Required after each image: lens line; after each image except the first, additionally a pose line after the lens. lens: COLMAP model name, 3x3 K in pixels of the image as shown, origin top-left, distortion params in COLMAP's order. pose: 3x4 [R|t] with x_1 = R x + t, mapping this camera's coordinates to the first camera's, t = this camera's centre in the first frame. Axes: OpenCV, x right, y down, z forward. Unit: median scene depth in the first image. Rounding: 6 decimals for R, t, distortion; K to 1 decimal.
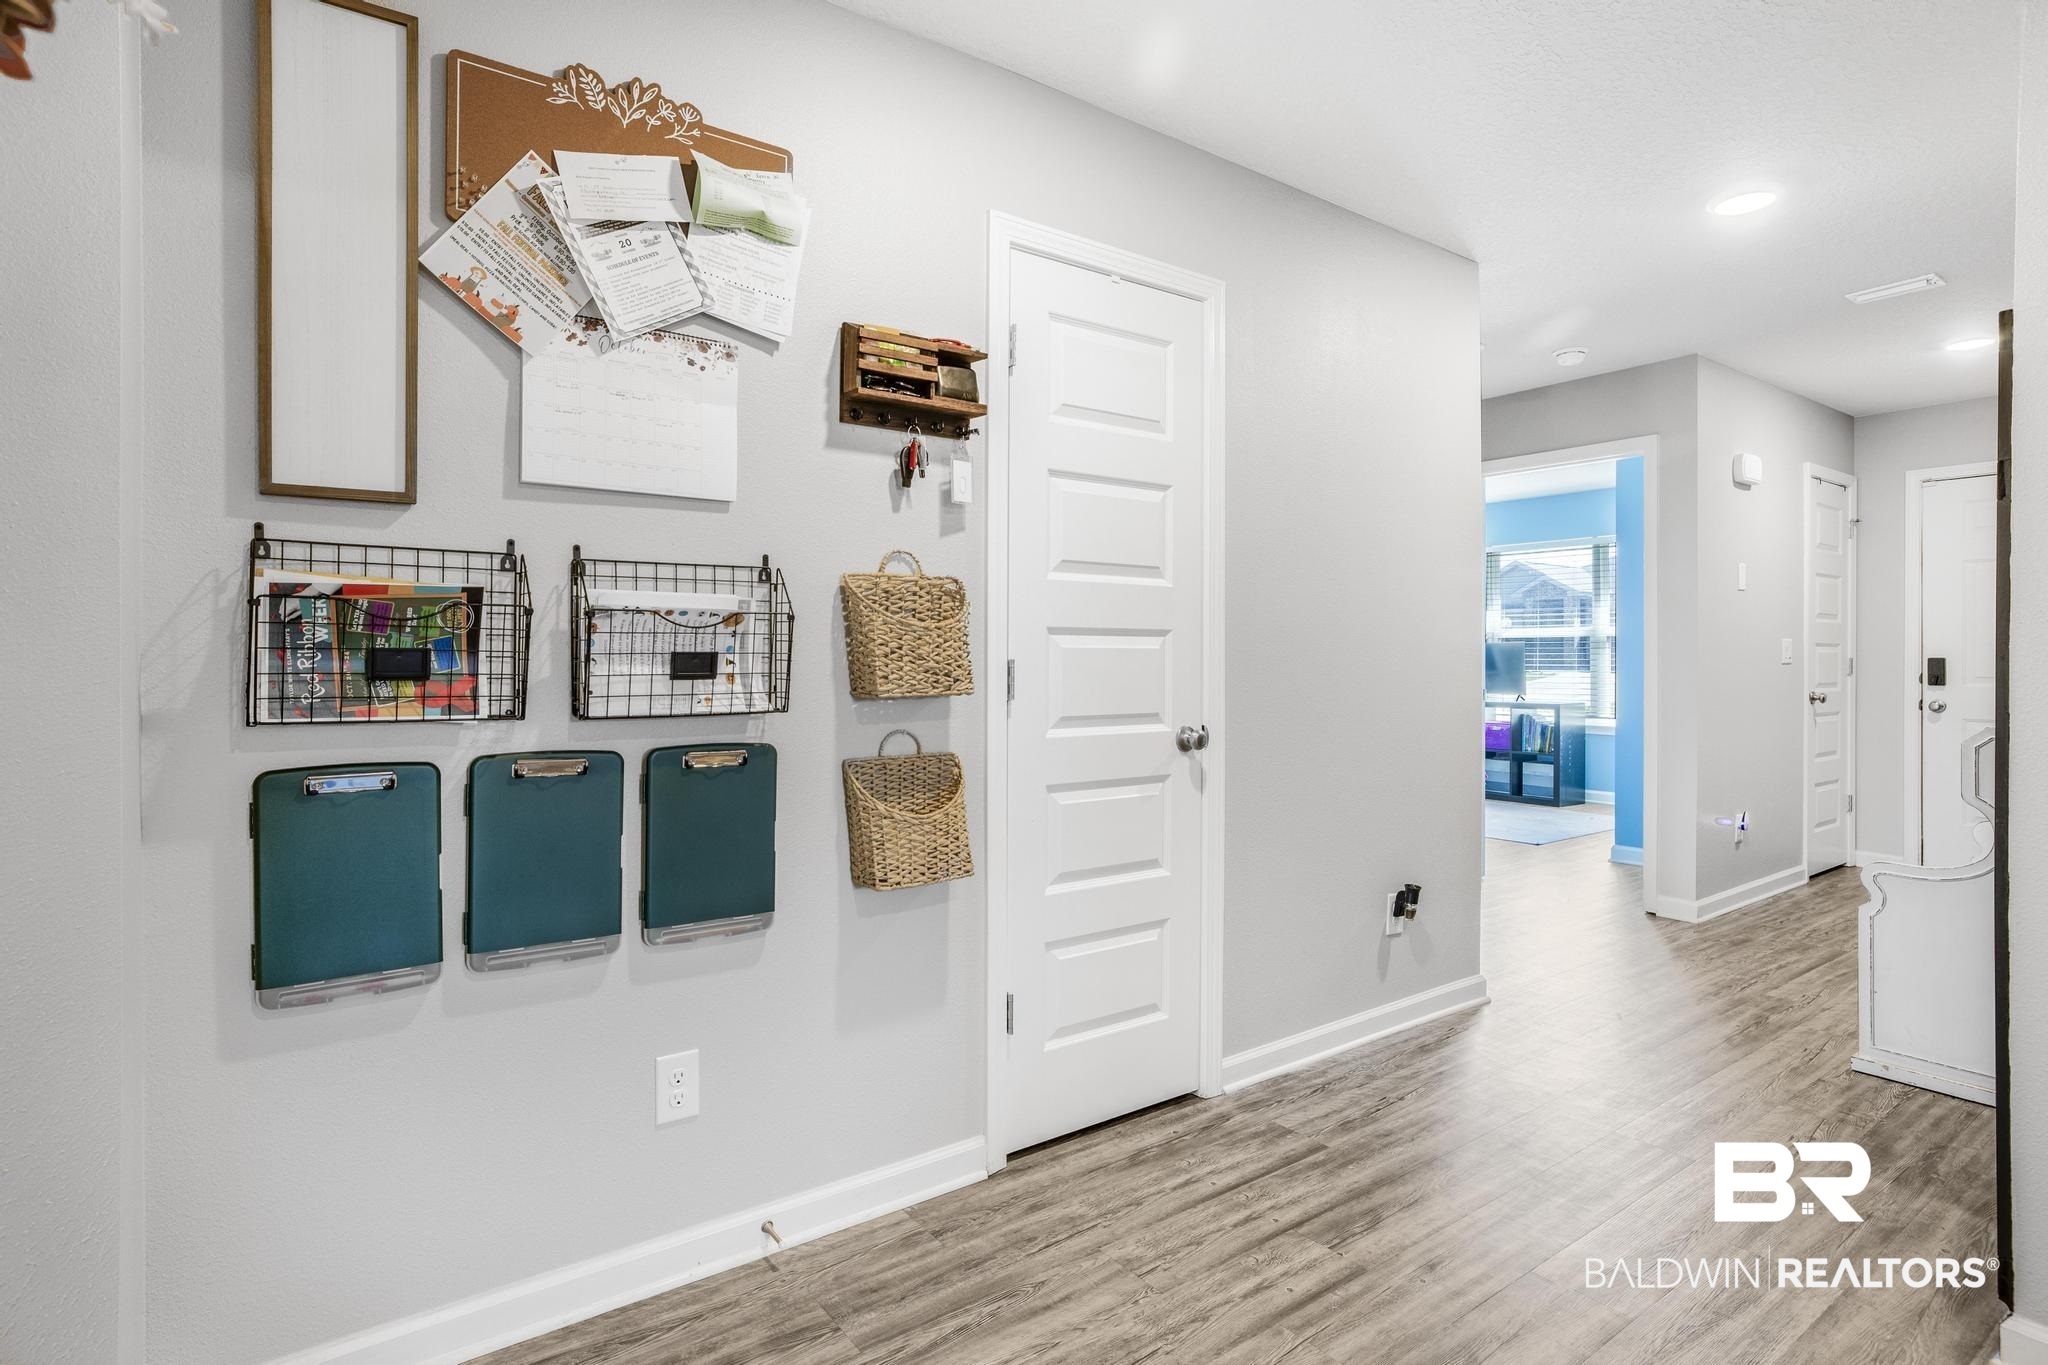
lens RADIAL K [[1051.2, 0, 1022.9], [0, 1051.2, 657.3], [0, 0, 1]] dist [-0.000316, 0.000209]
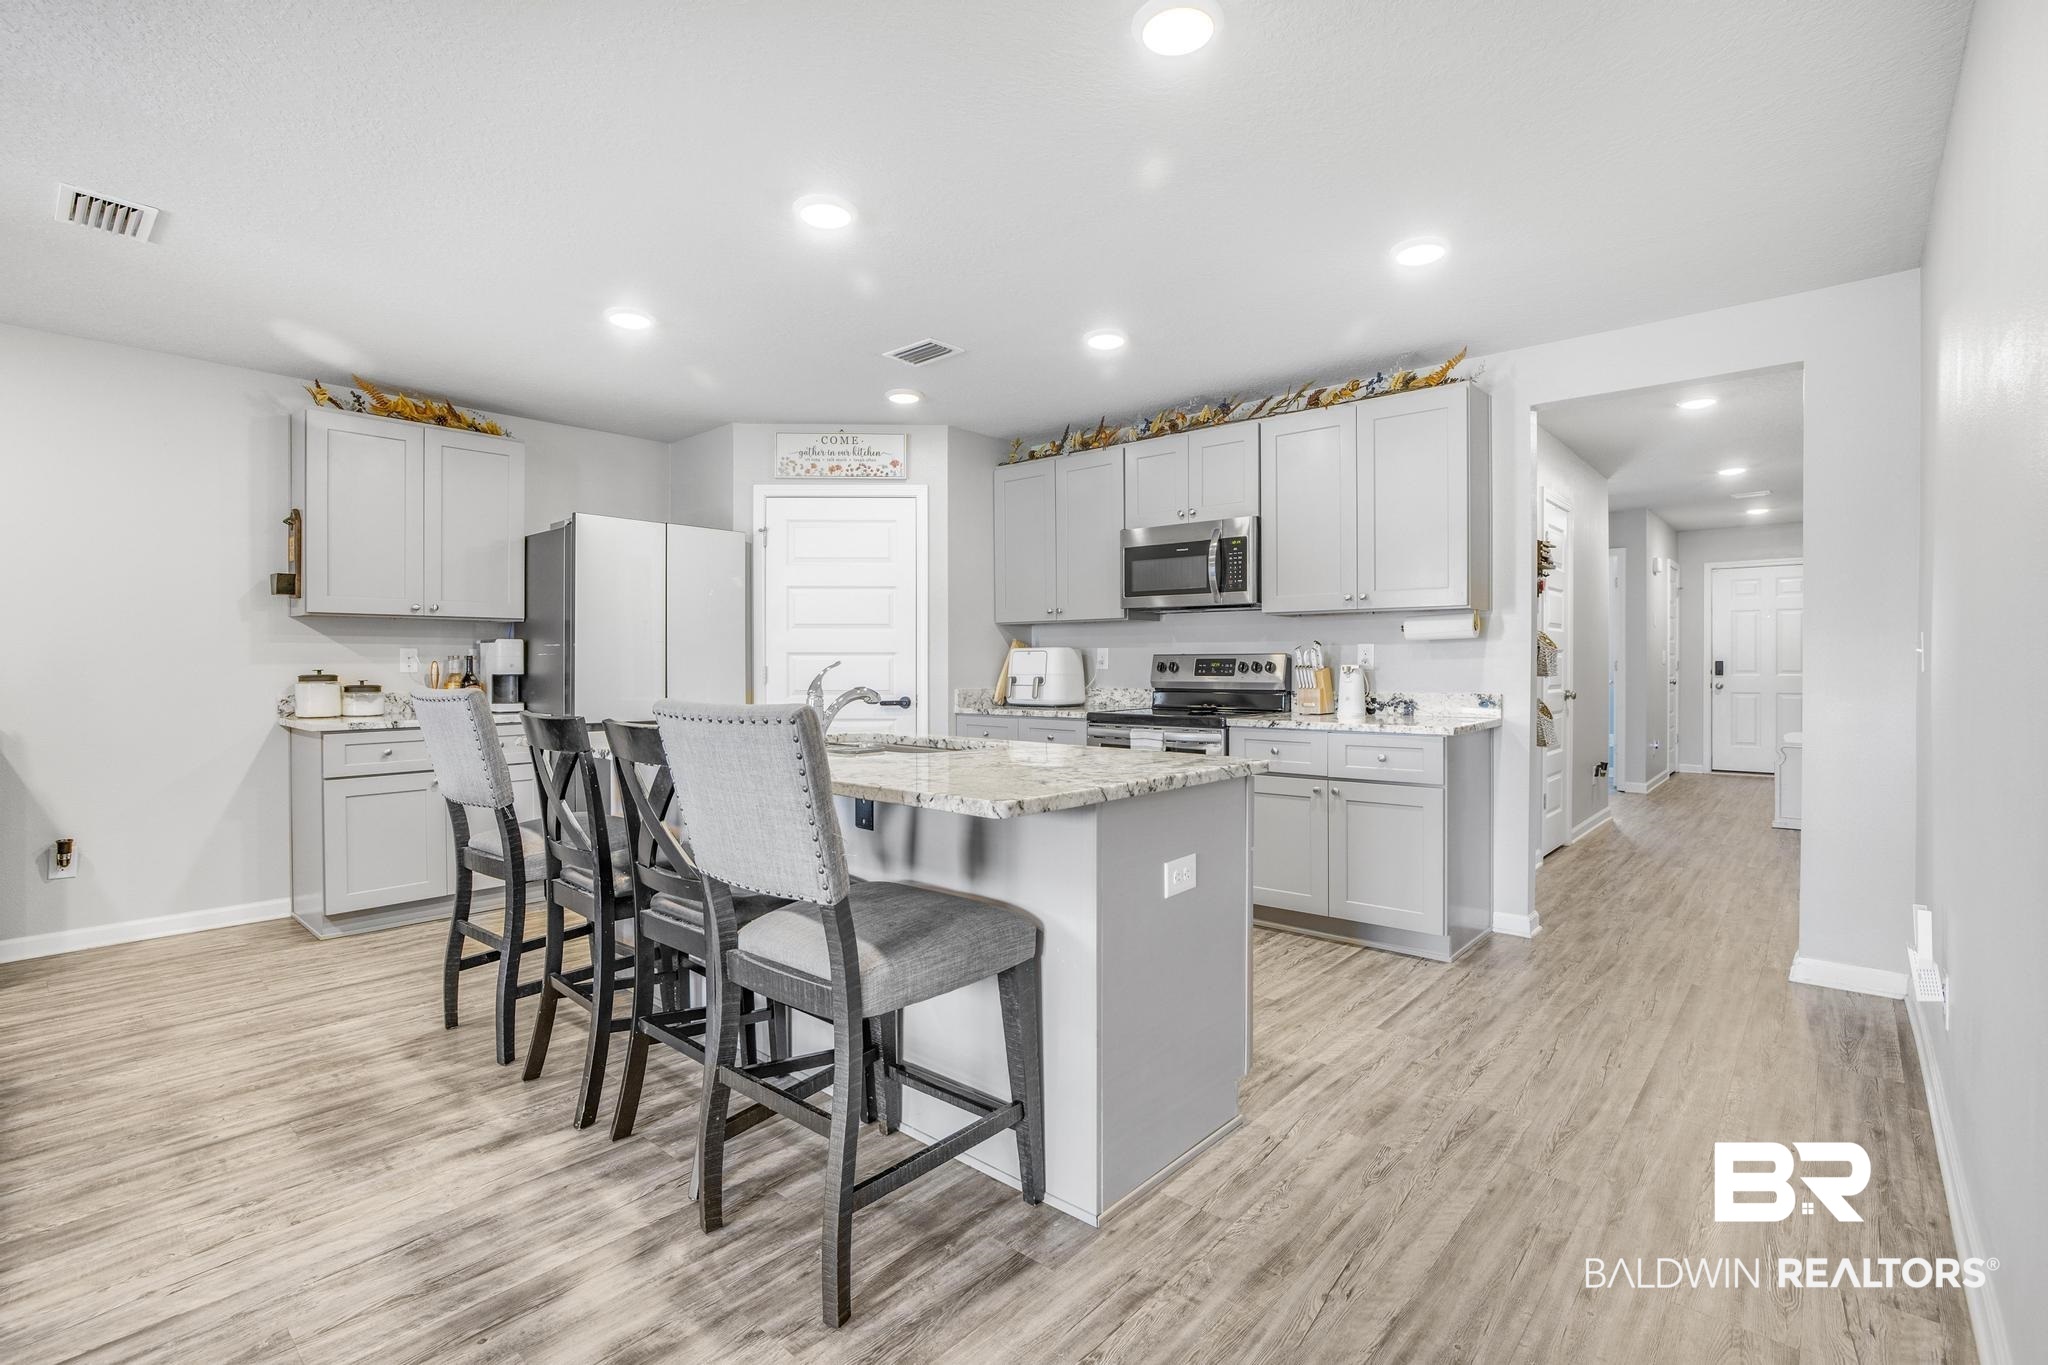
lens RADIAL K [[942.9, 0, 1014.7], [0, 942.9, 669.8], [0, 0, 1]] dist [-0.041965, 0.019777]
pose [[0.977629, -0.005483, 0.210267, -1.161342], [0.003658, 0.999952, 0.009068, -0.006039], [-0.210307, -0.008096, 0.977602, -0.611340]]
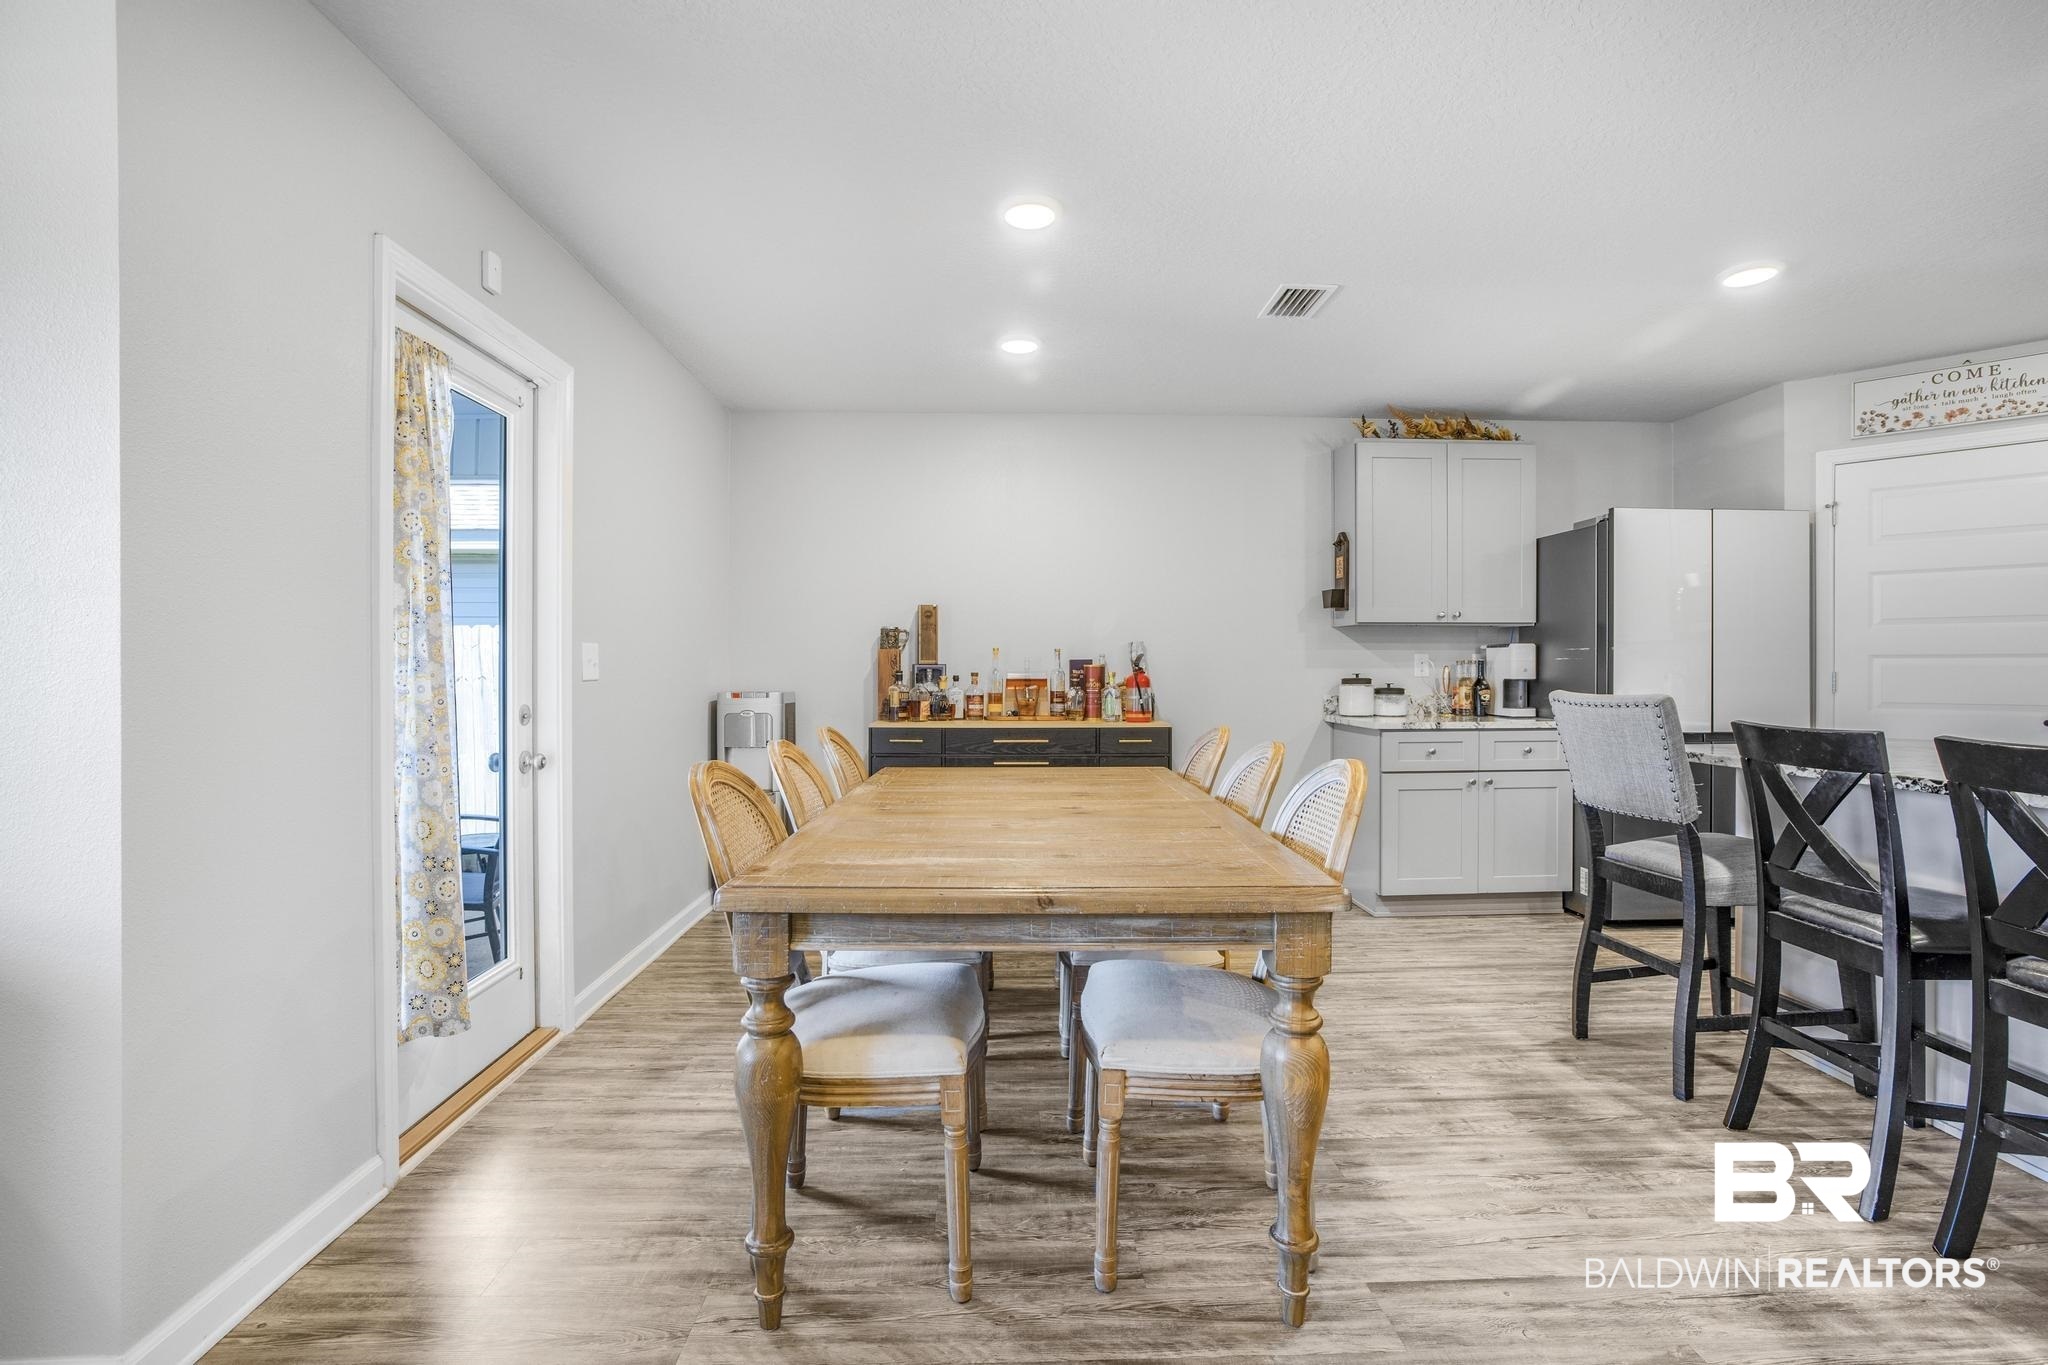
lens RADIAL K [[930.7, 0, 1014.4], [0, 930.7, 669.5], [0, 0, 1]] dist [-0.042580, 0.017922]
pose [[0.826141, -0.002291, -0.563459, -1.432849], [0.003155, 0.999995, 0.000560, -0.006645], [0.563455, -0.002240, 0.826144, -0.639900]]
